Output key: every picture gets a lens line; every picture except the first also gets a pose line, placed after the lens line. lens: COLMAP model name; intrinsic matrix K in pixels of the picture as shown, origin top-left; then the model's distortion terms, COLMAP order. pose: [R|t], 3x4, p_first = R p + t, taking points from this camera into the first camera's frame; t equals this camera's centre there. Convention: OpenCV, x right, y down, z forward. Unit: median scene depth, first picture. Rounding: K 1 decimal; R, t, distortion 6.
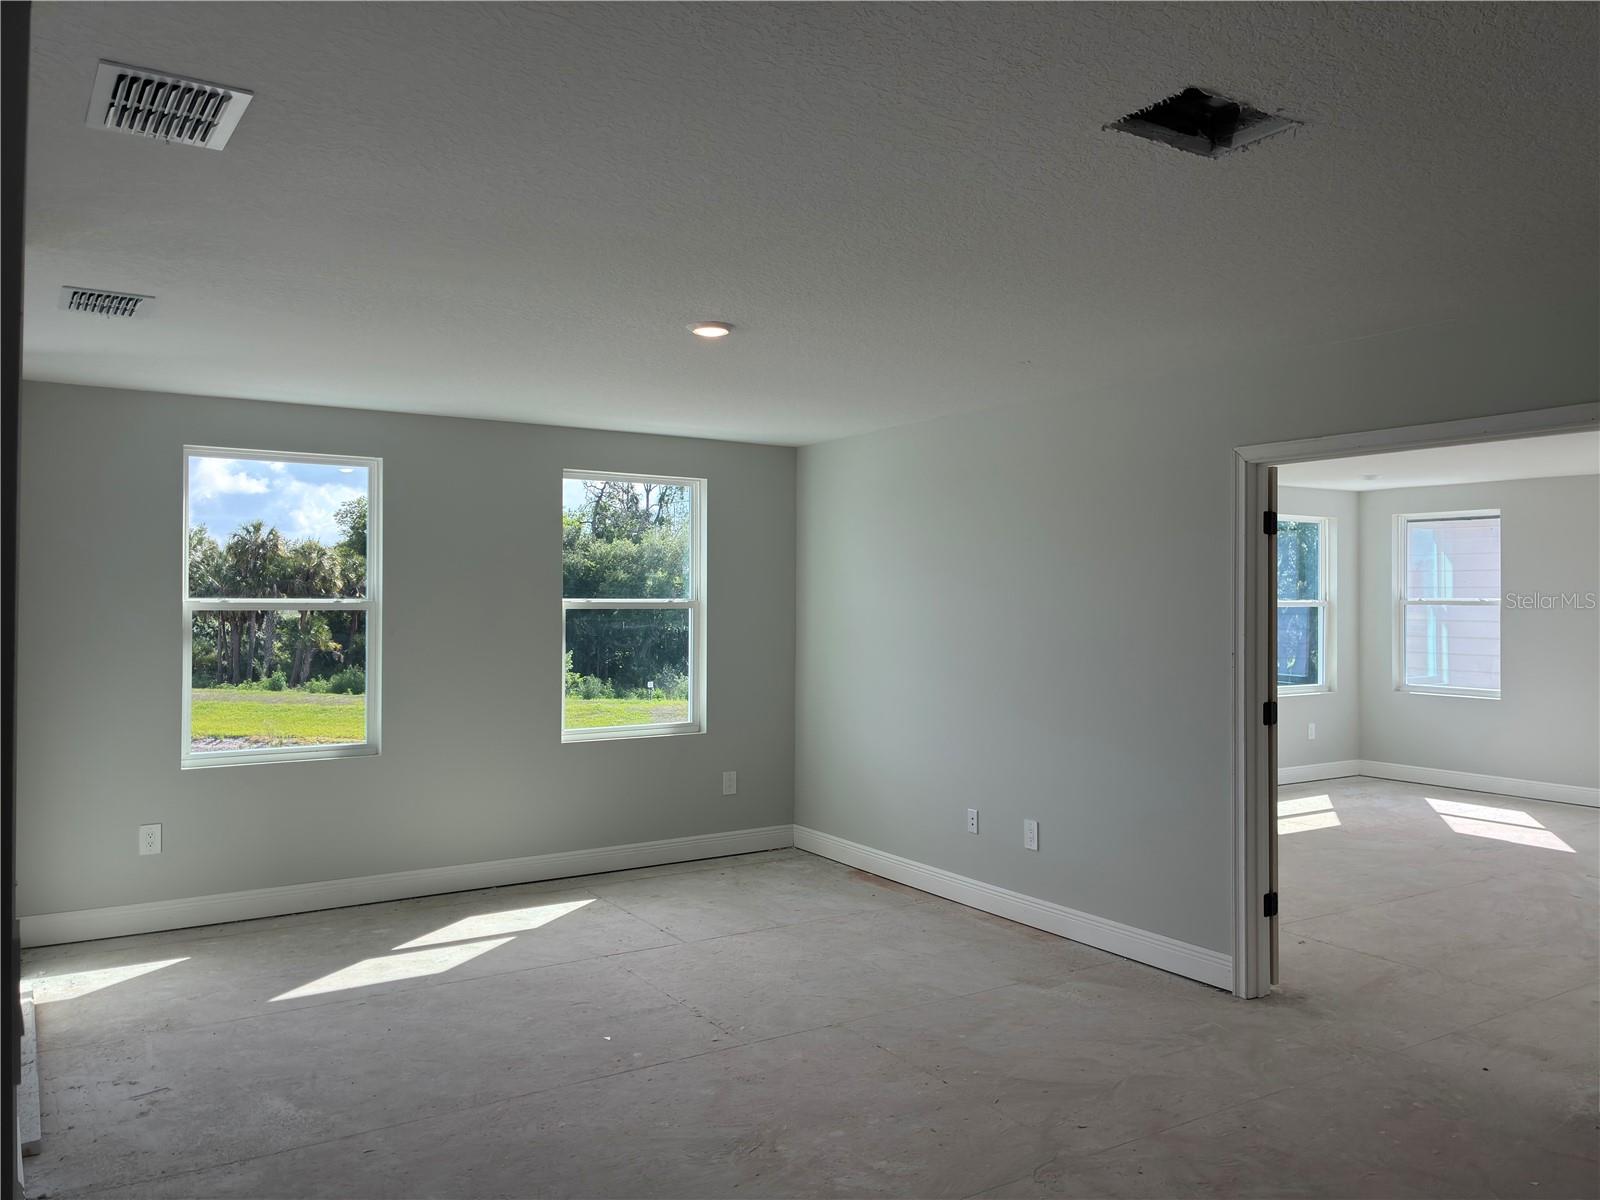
lens RADIAL K [[1205.0, 0, 795.5], [0, 1205.0, 592.0], [0, 0, 1]] dist [0.093353, -0.141671]
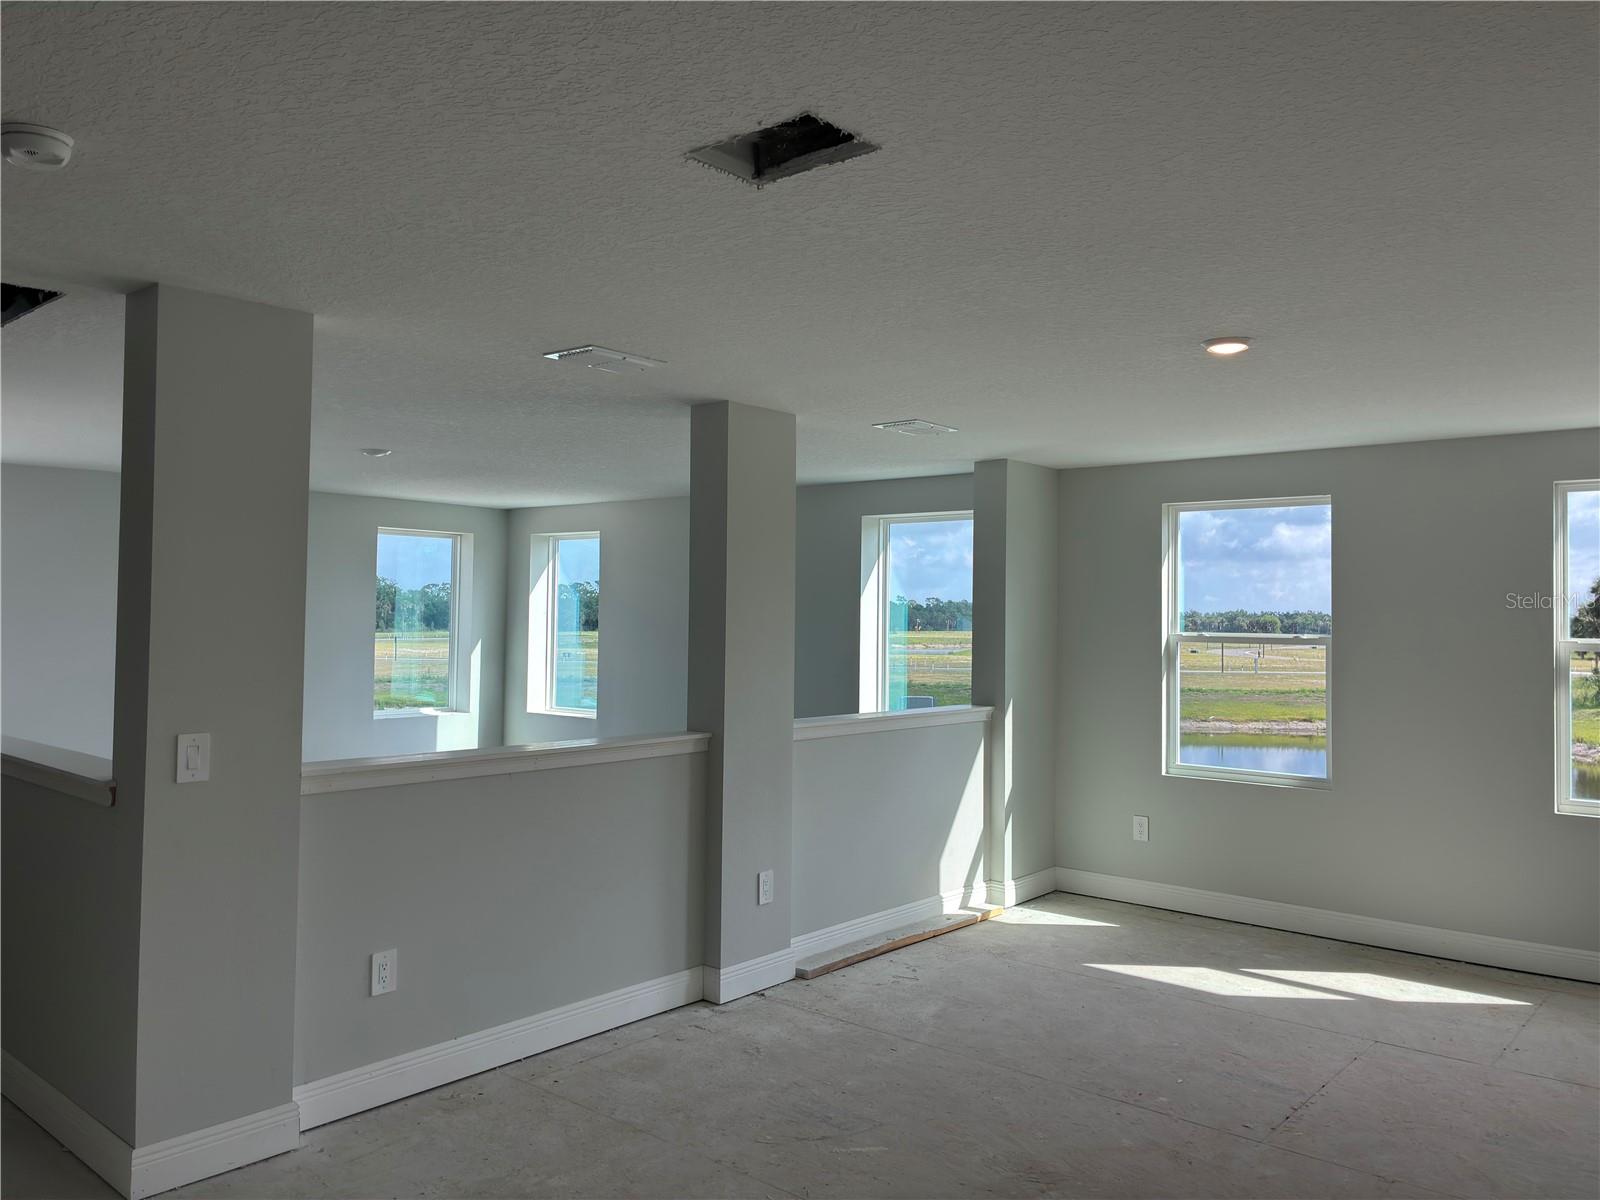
lens RADIAL K [[1205.0, 0, 795.5], [0, 1205.0, 592.0], [0, 0, 1]] dist [0.093353, -0.141671]
pose [[0.280408, -0.022418, -0.959619, 0.666097], [-0.002970, 0.999702, -0.024223, -0.005903], [0.959876, 0.009642, 0.280258, 0.385253]]
